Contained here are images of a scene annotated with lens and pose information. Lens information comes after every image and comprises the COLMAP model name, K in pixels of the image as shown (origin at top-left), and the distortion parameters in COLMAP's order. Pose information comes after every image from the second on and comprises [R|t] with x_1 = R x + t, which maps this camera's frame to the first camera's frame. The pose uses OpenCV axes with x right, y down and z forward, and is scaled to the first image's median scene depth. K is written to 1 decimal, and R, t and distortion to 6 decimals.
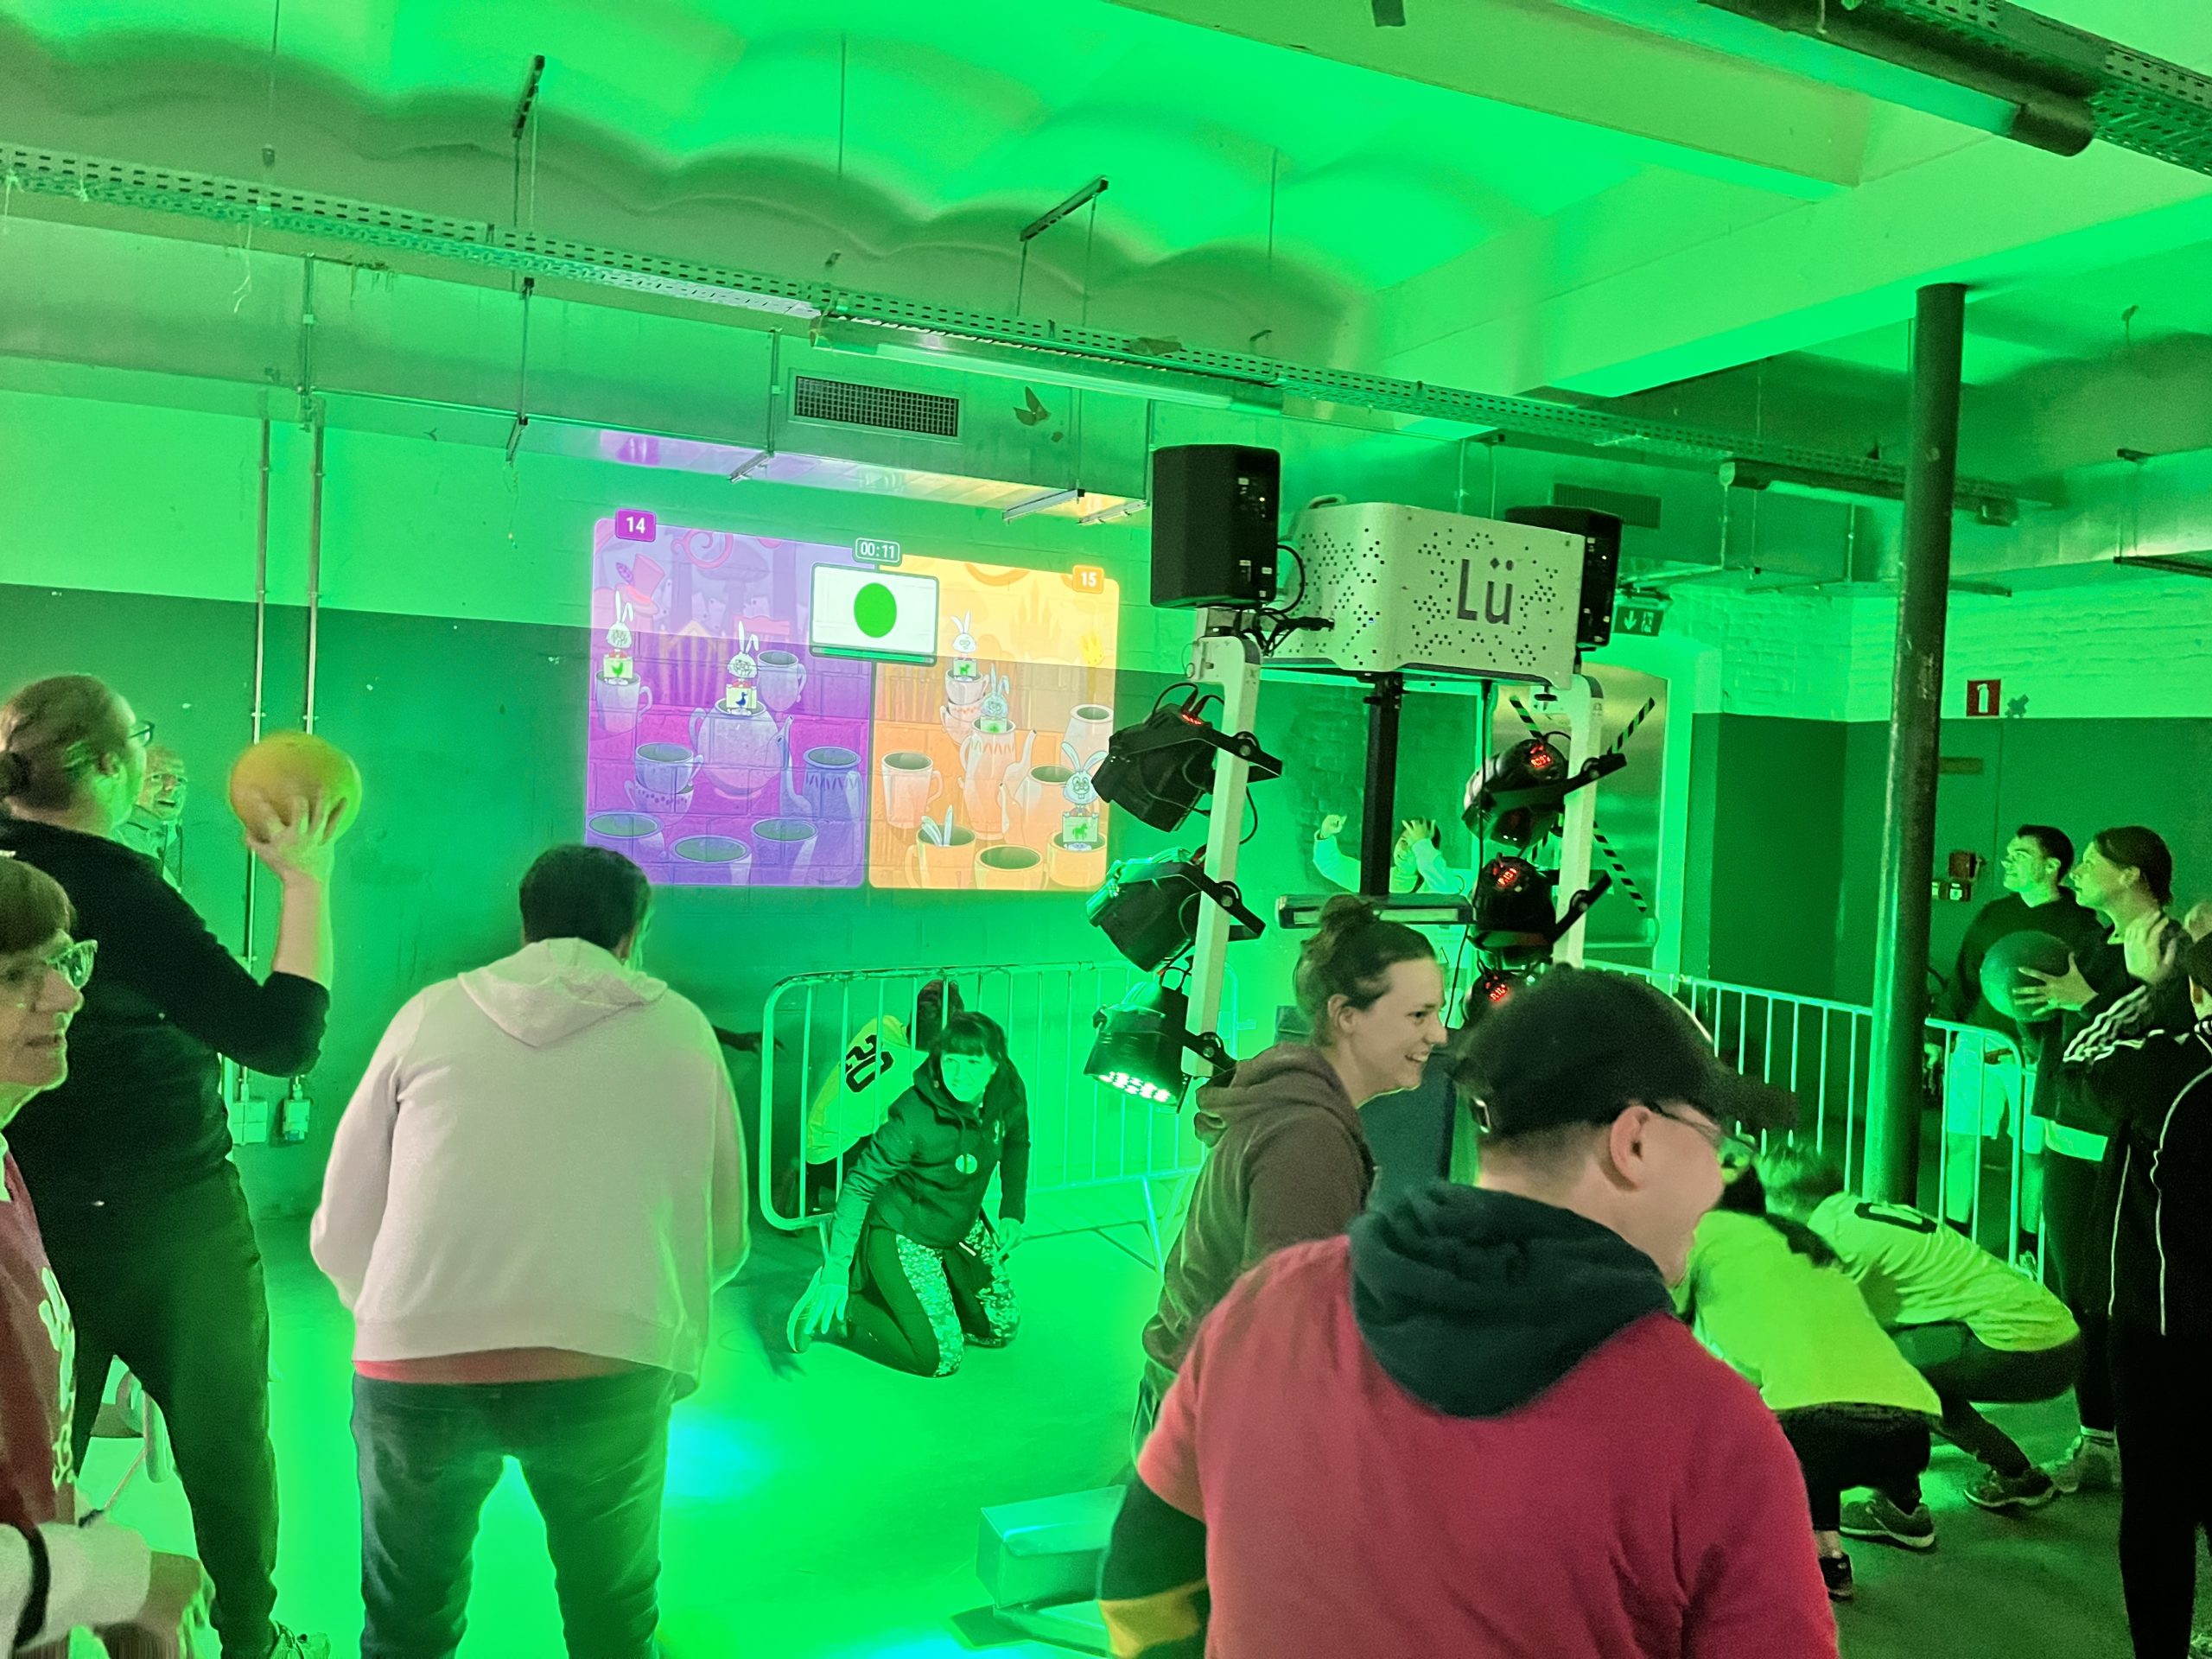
lens RADIAL K [[1694.4, 0, 1106.4], [0, 1694.4, 832.8], [0, 0, 1]] dist [0.112560, -0.136701]
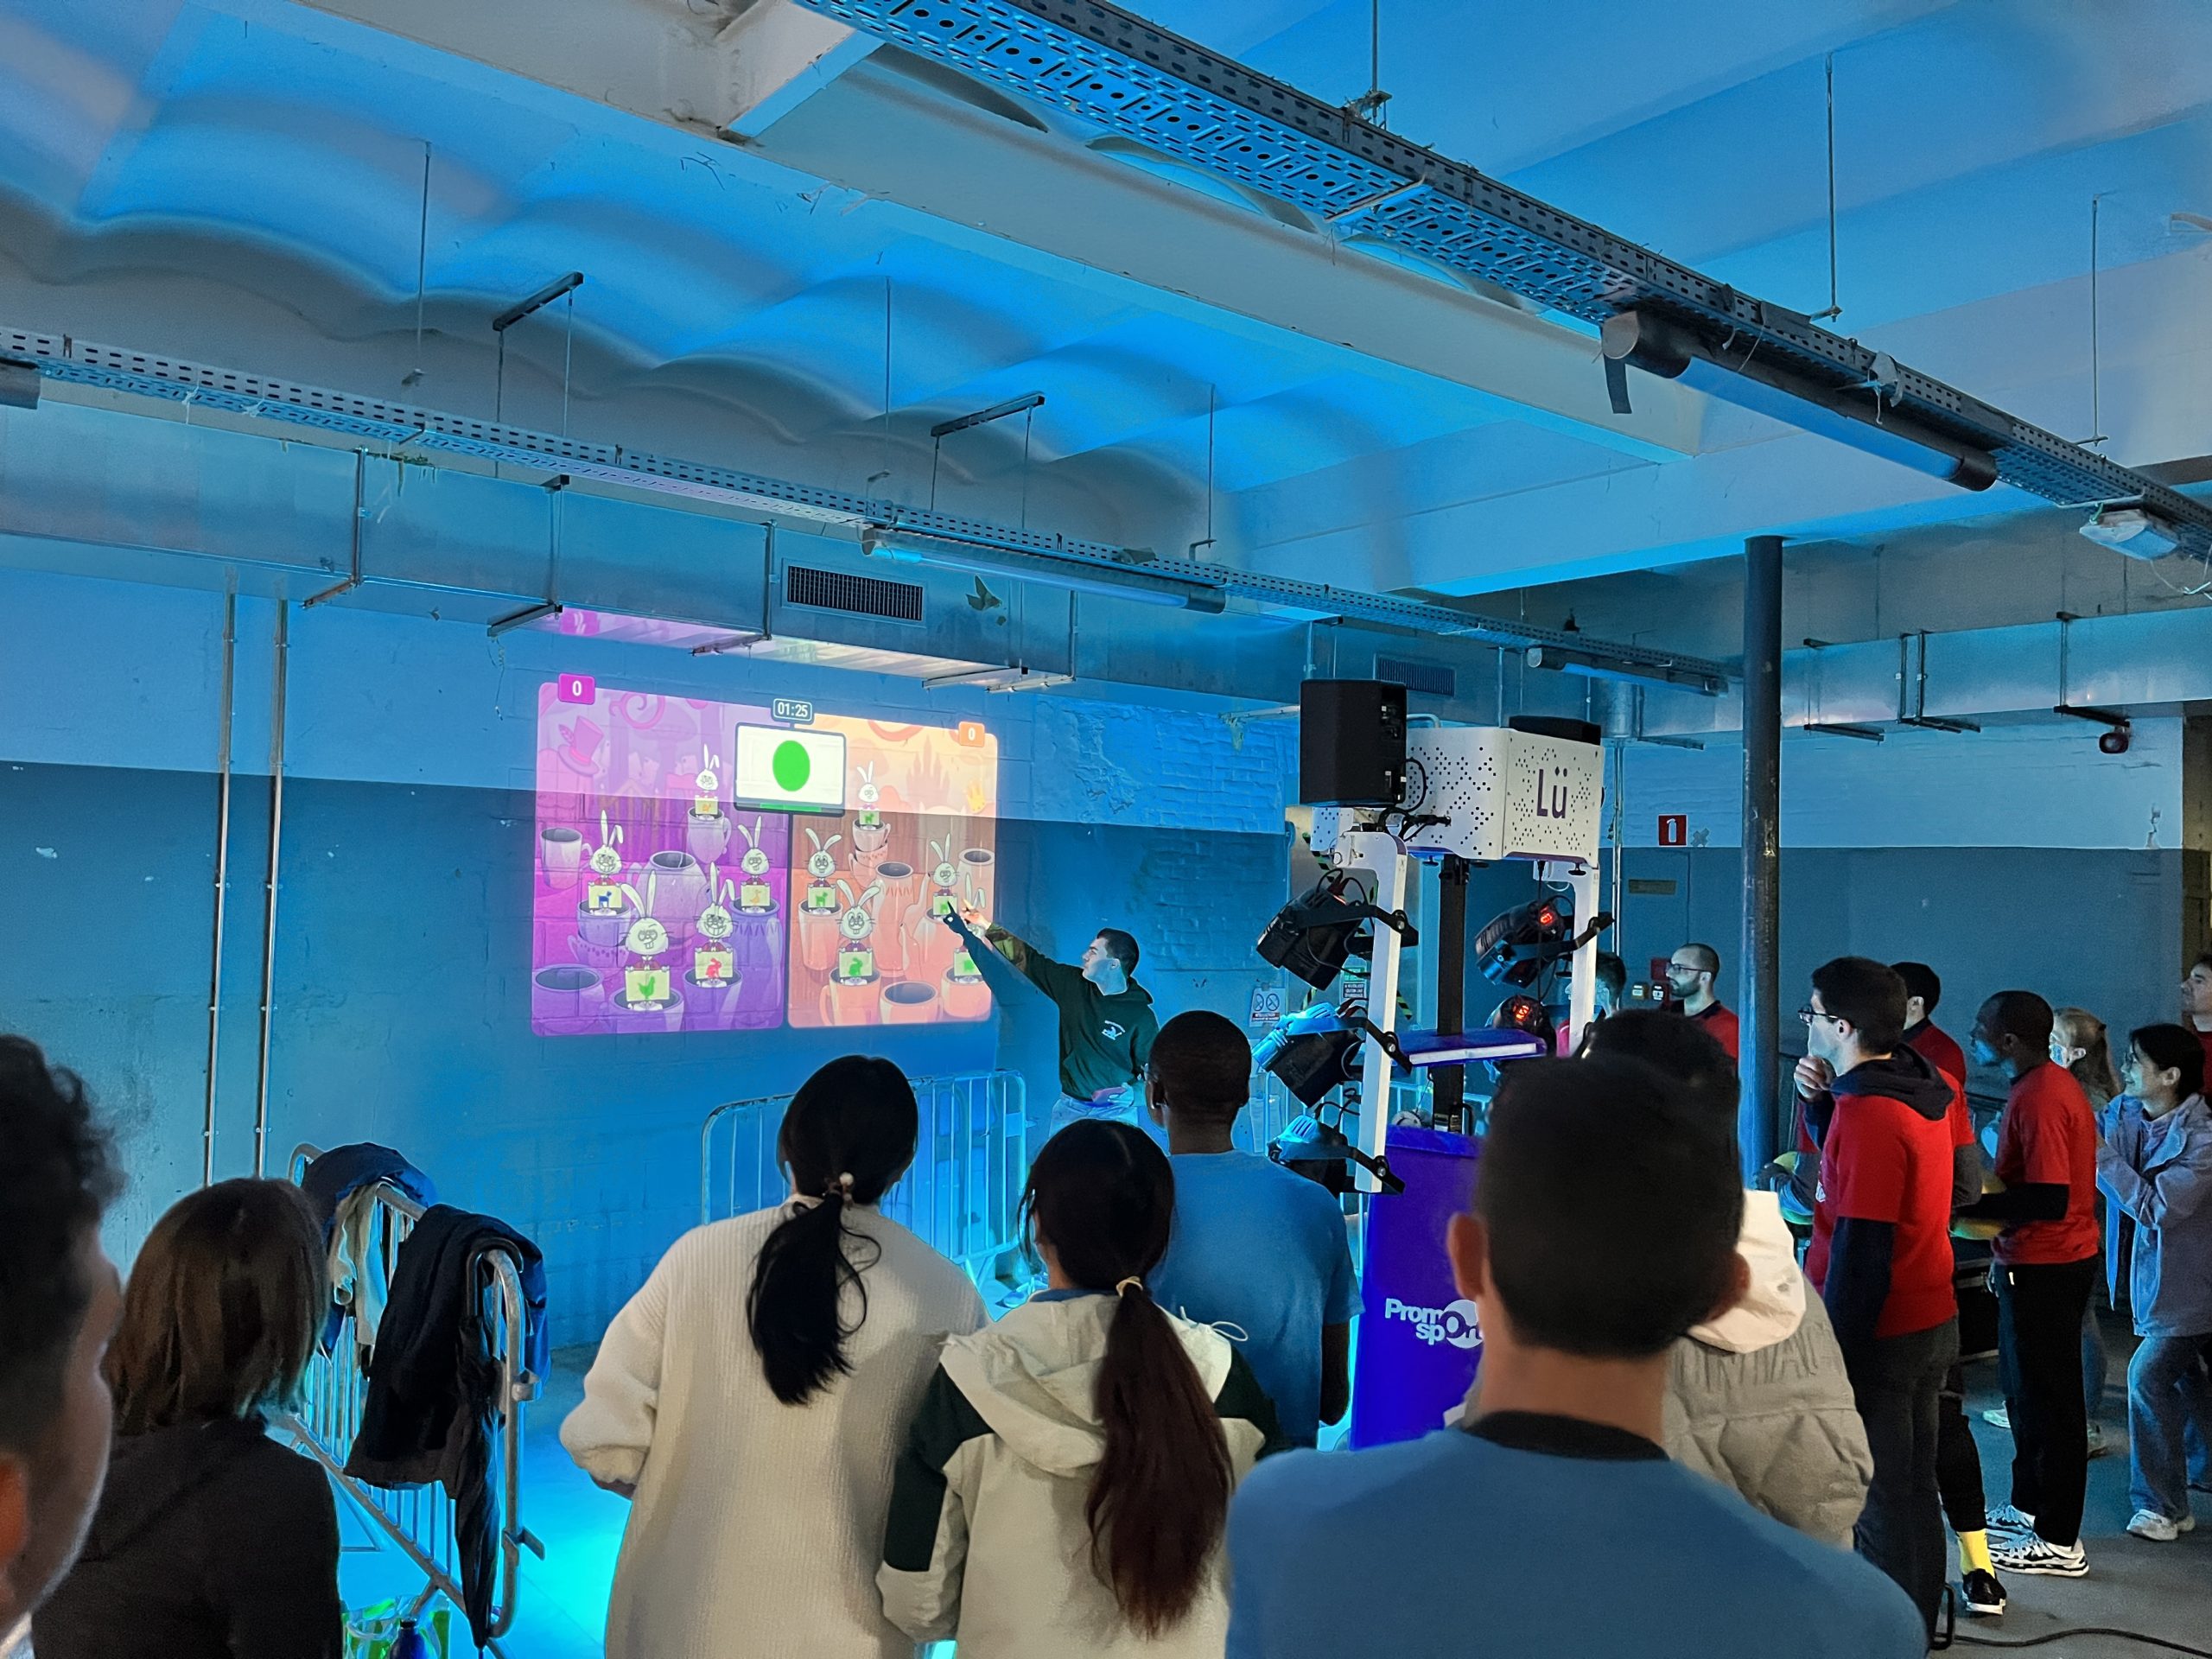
lens RADIAL K [[1678.4, 0, 1102.1], [0, 1678.4, 833.9], [0, 0, 1]] dist [0.205693, -0.317517]
pose [[0.969789, -0.012118, 0.243645, -0.216489], [0.026062, 0.998196, -0.054086, -0.027319], [-0.242550, 0.058802, 0.968355, -0.074231]]
